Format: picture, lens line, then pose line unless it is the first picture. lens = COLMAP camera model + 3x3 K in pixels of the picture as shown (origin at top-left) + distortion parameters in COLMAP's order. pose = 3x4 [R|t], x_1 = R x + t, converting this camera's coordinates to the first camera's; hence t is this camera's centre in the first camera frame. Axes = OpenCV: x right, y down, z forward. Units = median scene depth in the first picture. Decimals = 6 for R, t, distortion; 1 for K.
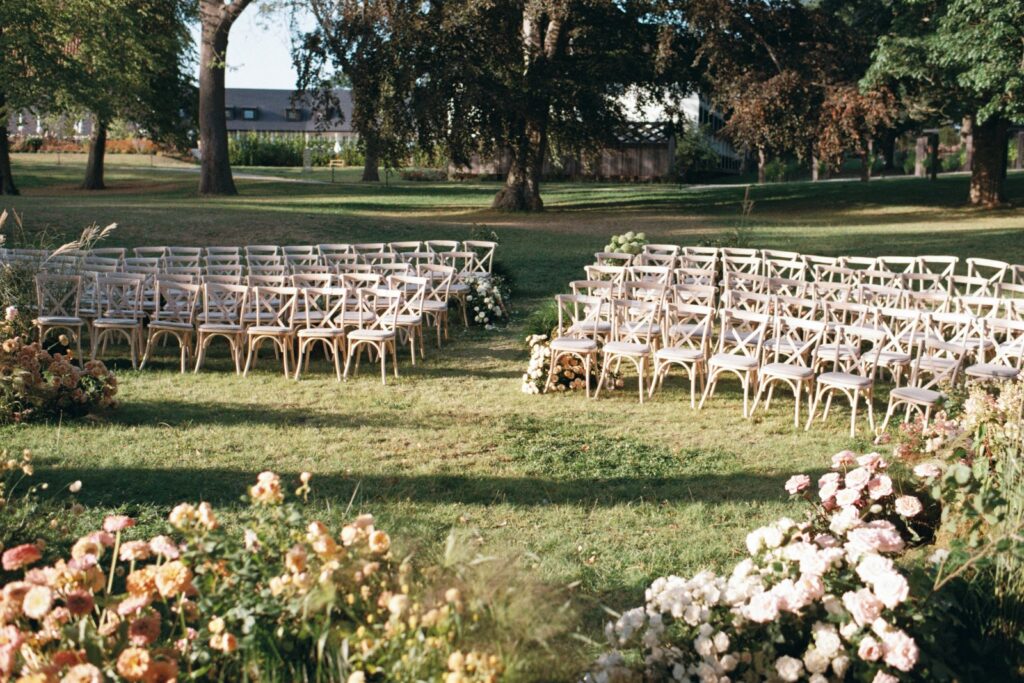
lens RADIAL K [[1068.5, 0, 515.9], [0, 1068.5, 318.3], [0, 0, 1]] dist [-0.110859, 0.142825]
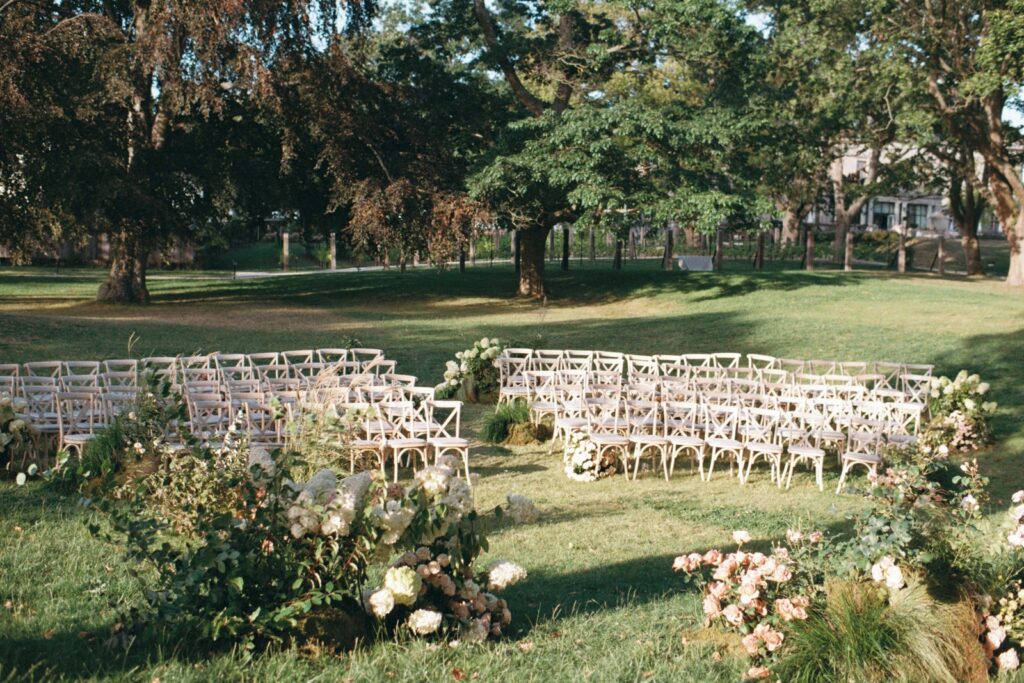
lens RADIAL K [[1054.4, 0, 516.3], [0, 1054.4, 321.1], [0, 0, 1]] dist [-0.085571, 0.045337]
pose [[0.858154, -0.009279, 0.513309, -0.486978], [0.045624, 0.997259, -0.058247, -0.033089], [-0.511362, 0.073404, 0.856225, 0.001376]]
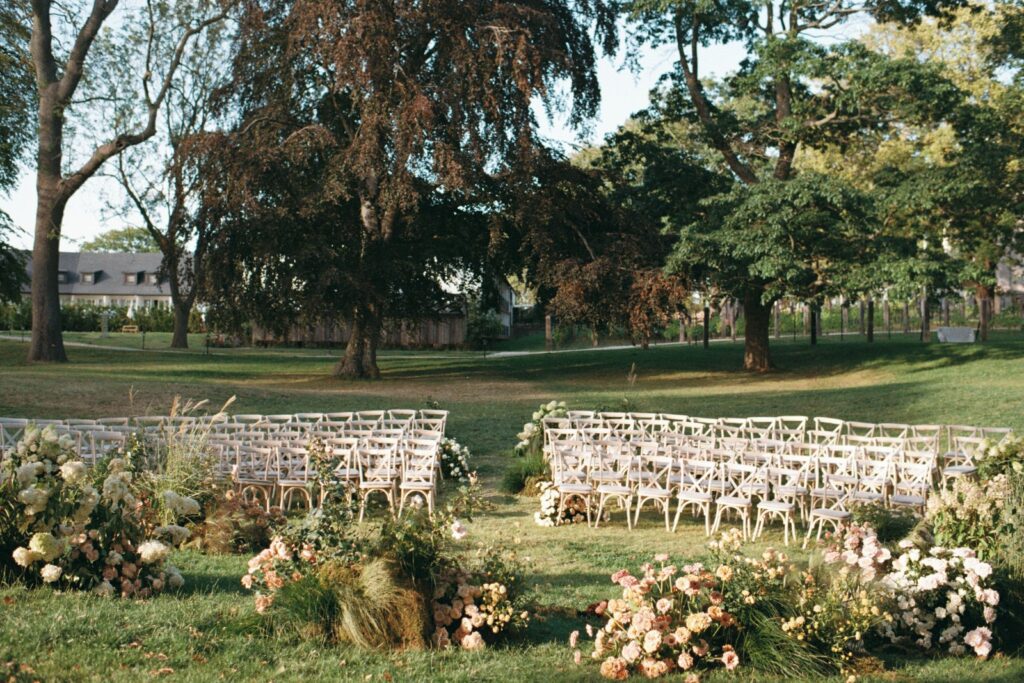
lens RADIAL K [[1054.4, 0, 516.3], [0, 1054.4, 321.1], [0, 0, 1]] dist [-0.085571, 0.045337]
pose [[0.973096, 0.007297, 0.230284, -0.236618], [0.027165, 0.988893, -0.146122, 0.006012], [-0.228792, 0.148447, 0.962090, -0.204230]]
